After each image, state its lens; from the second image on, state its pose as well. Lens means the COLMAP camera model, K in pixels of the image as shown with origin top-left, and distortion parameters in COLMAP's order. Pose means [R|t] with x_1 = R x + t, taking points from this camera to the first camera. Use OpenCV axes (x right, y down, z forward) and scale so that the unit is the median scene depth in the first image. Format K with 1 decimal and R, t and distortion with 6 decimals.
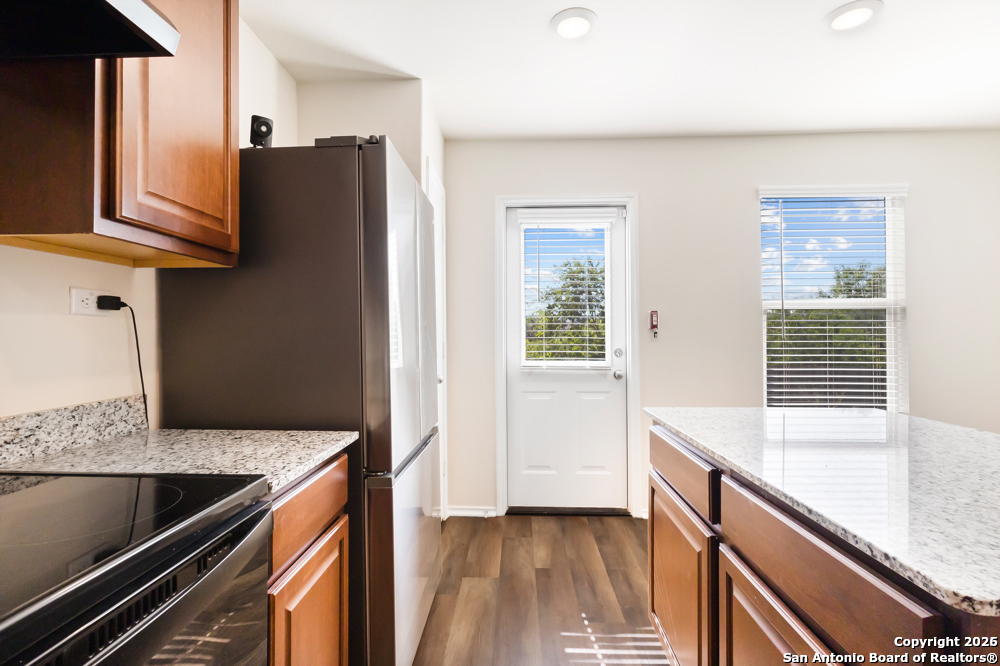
lens RADIAL K [[467.3, 0, 500.0], [0, 467.3, 333.0], [0, 0, 1]] dist [0.000956, 0.001742]
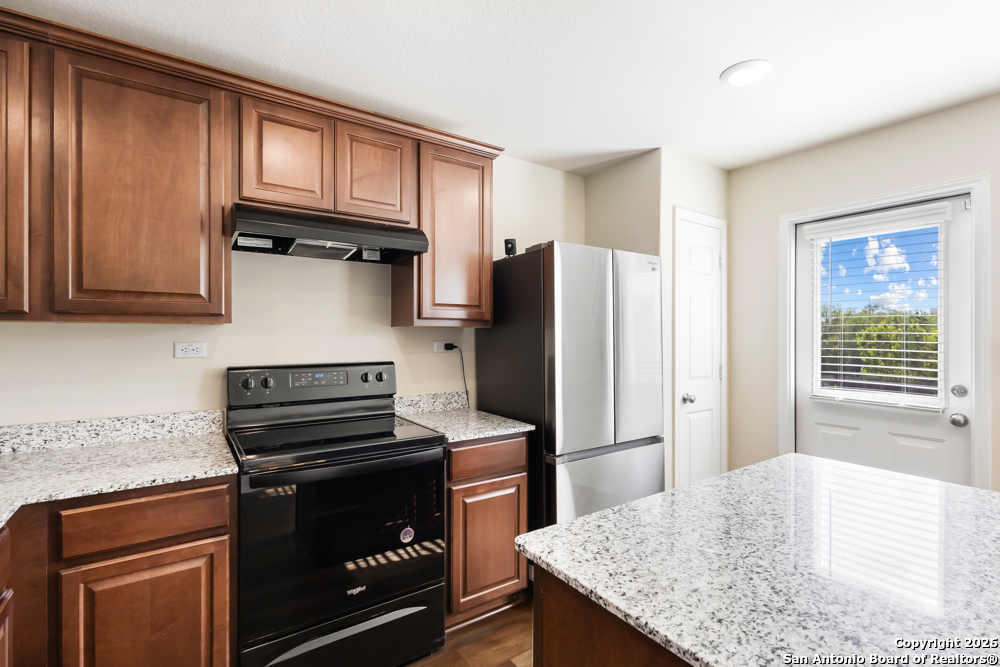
lens RADIAL K [[462.6, 0, 499.0], [0, 462.6, 334.2], [0, 0, 1]] dist [0.000732, 0.000384]
pose [[0.597624, 0.000912, -0.801776, 0.537111], [0.001197, 0.999997, 0.002029, -0.067124], [0.801776, -0.002172, 0.597621, -0.046033]]
